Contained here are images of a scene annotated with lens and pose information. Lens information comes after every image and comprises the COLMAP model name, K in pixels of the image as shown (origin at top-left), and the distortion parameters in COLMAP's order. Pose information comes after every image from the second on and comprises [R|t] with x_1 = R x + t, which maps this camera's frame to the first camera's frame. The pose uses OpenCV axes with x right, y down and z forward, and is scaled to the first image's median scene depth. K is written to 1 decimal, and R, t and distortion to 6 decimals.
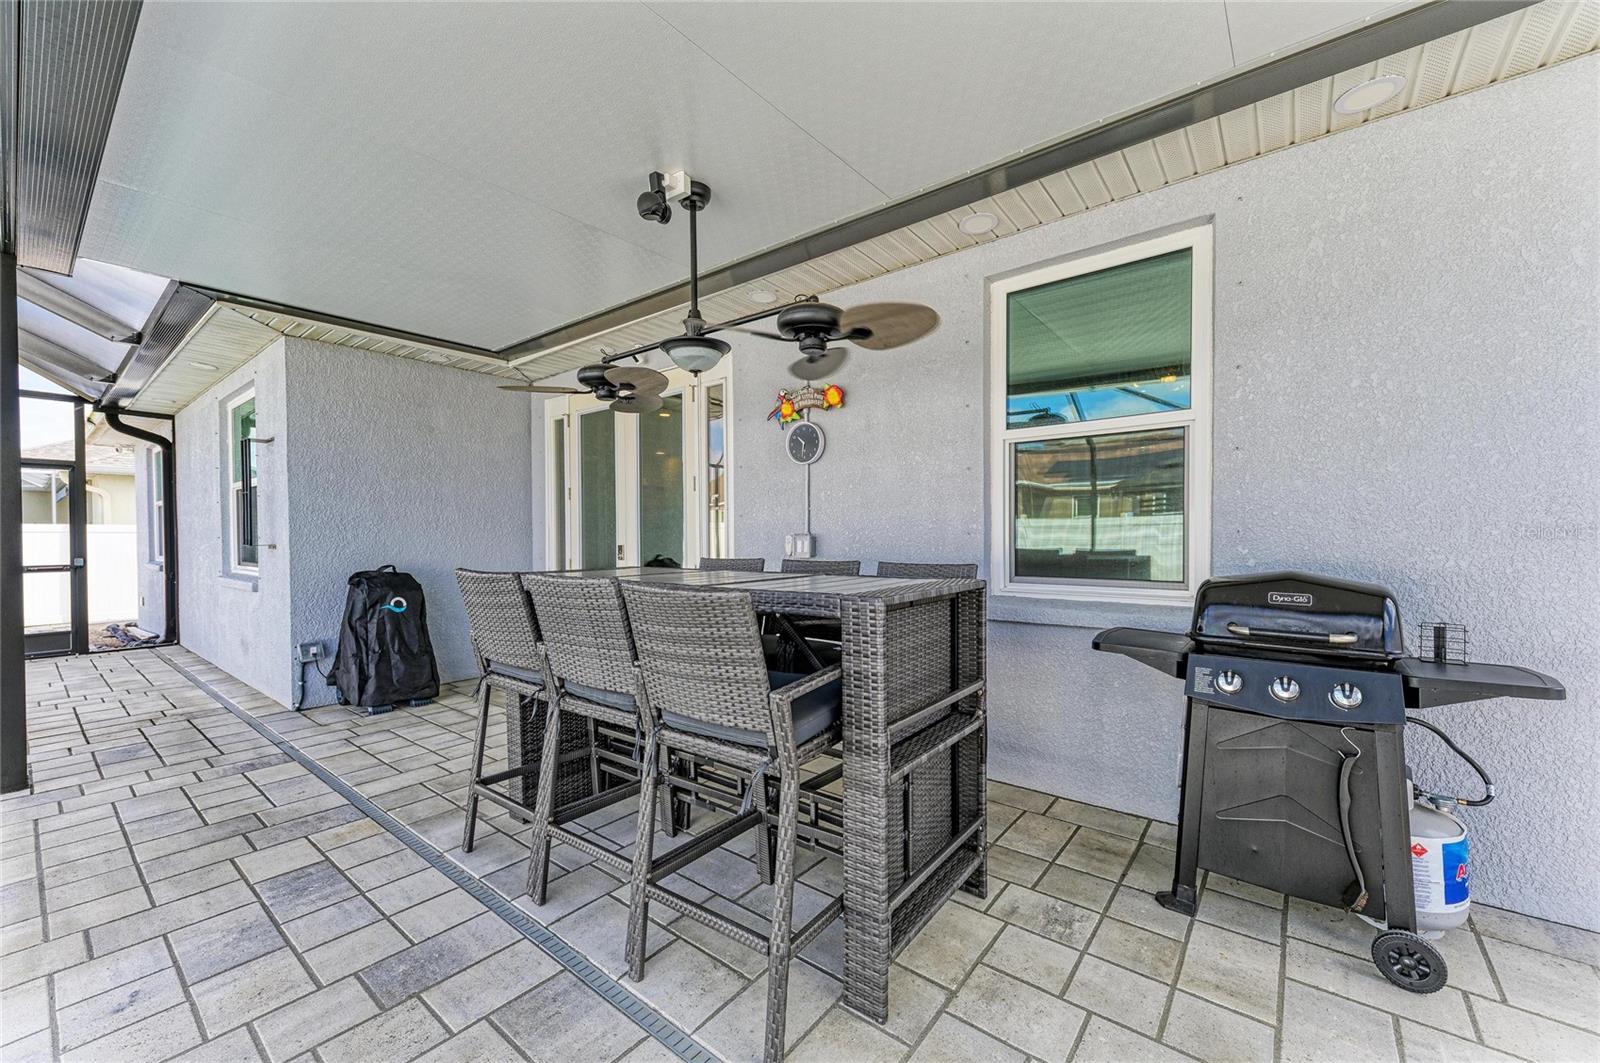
lens RADIAL K [[640.3, 0, 801.0], [0, 640.3, 535.9], [0, 0, 1]] dist [0.022292, -0.006580]
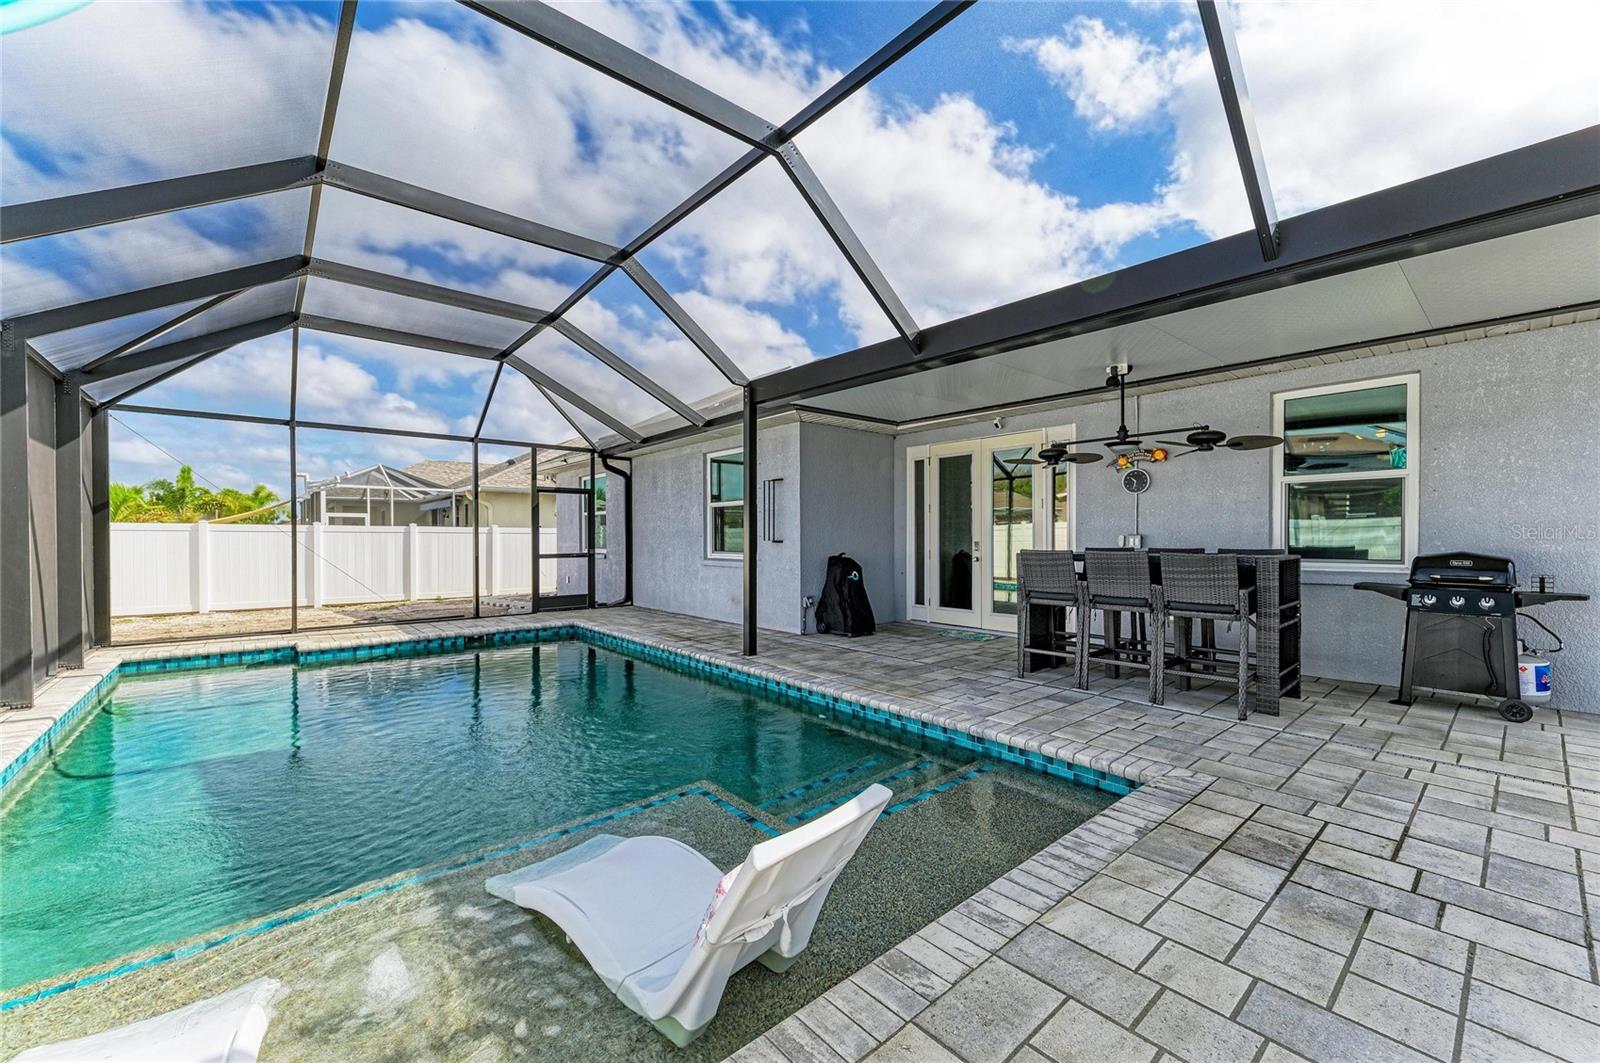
lens RADIAL K [[640.3, 0, 796.2], [0, 640.3, 536.0], [0, 0, 1]] dist [0.022292, -0.006580]
pose [[0.983020, 0.002100, -0.183488, -1.011544], [-0.002279, 0.999997, -0.000769, 0.008056], [0.183486, 0.001174, 0.983022, -1.511592]]
